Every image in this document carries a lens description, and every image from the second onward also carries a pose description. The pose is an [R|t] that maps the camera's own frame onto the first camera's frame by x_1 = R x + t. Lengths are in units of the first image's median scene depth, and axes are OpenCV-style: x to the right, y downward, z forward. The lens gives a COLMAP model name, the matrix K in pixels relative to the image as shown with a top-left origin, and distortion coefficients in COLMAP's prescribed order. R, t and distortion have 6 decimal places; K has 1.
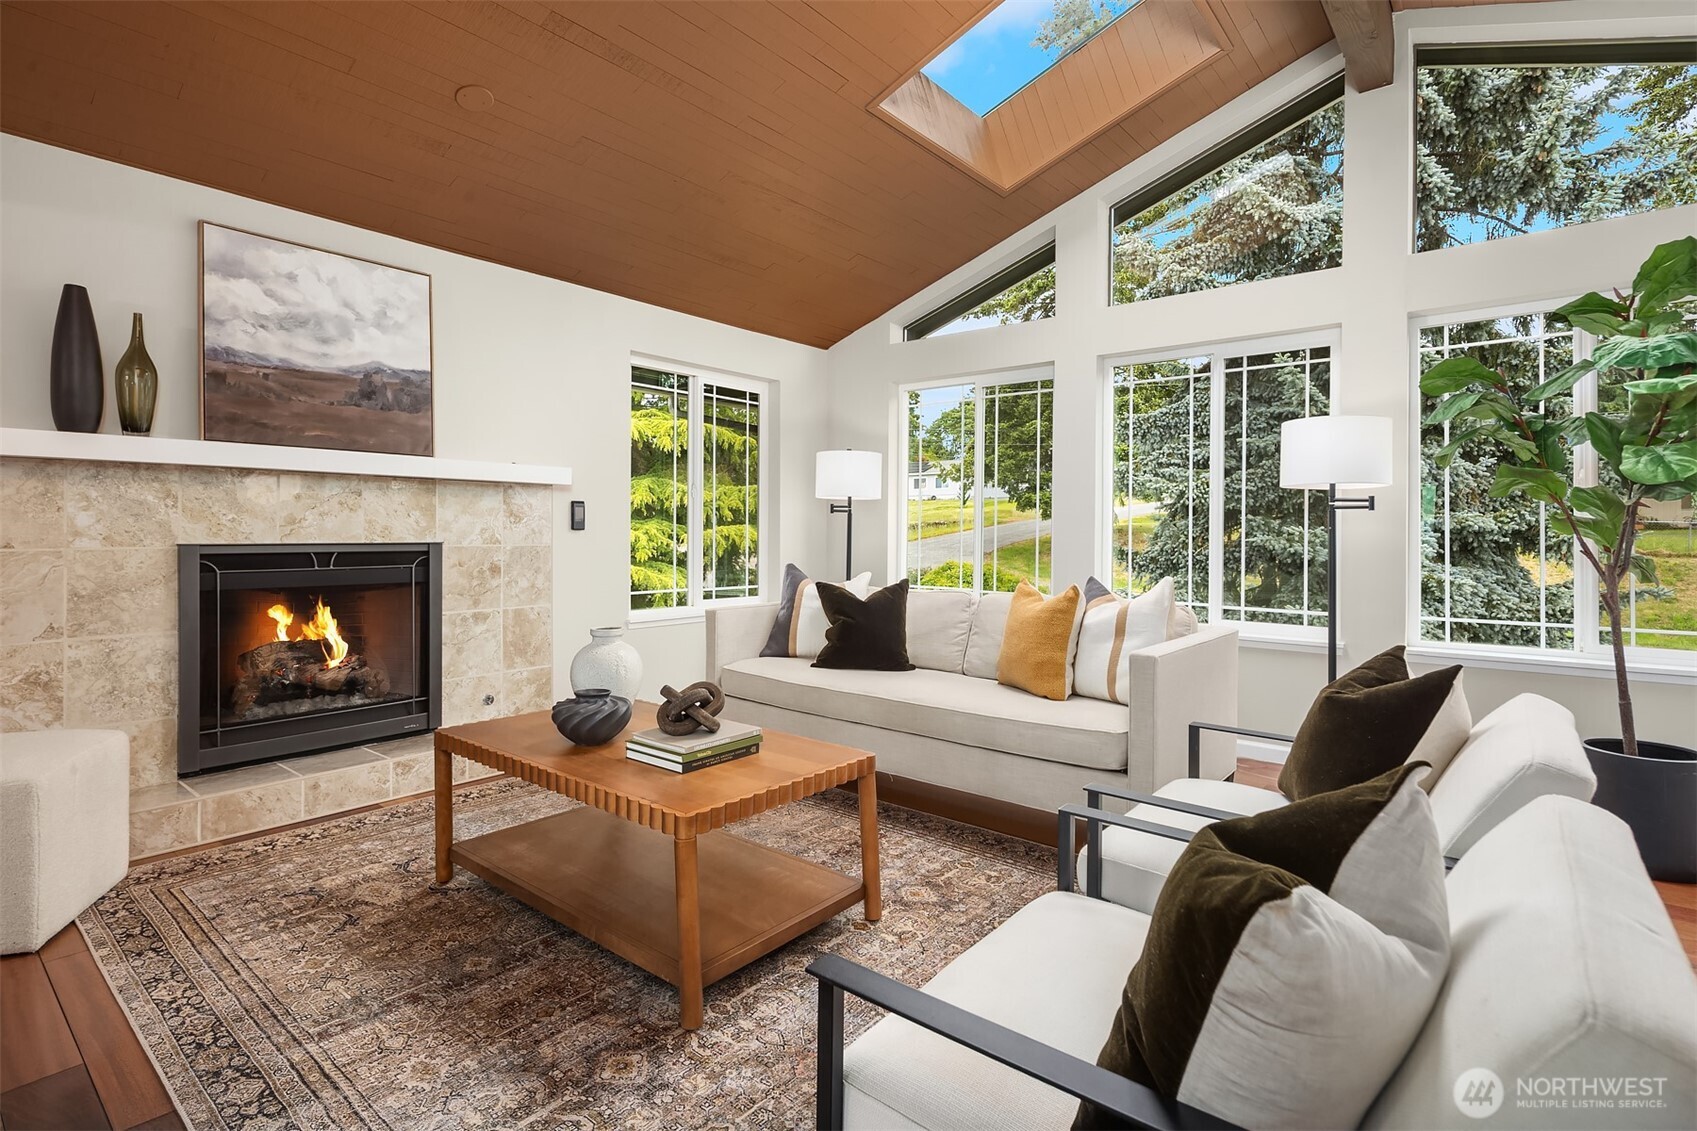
lens RADIAL K [[820.2, 0, 877.9], [0, 820.2, 532.6], [0, 0, 1]] dist [-0.001620, 0.000798]
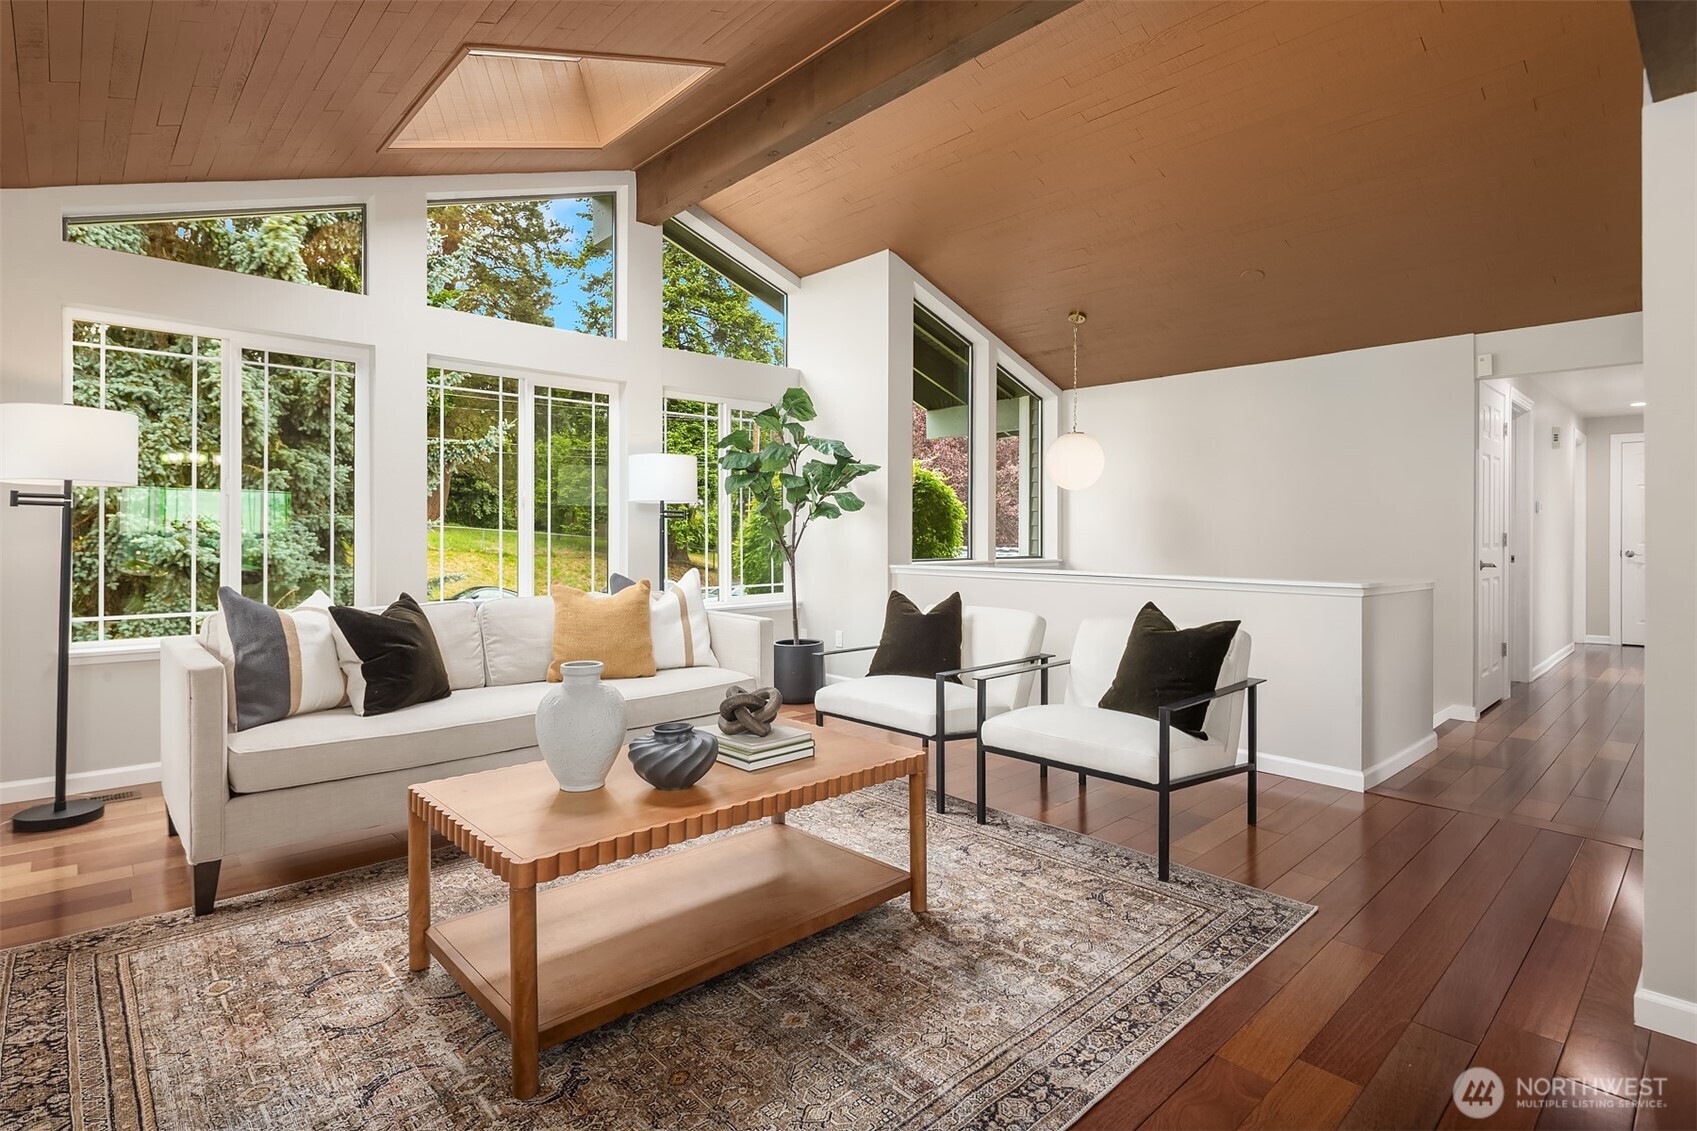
lens RADIAL K [[820.2, 0, 846.2], [0, 820.2, 550.4], [0, 0, 1]] dist [-0.001620, 0.000798]
pose [[0.145542, -0.022704, 0.989092, -1.239726], [0.007669, 0.999733, 0.021820, -0.003308], [-0.989322, 0.004409, 0.145677, 0.746225]]
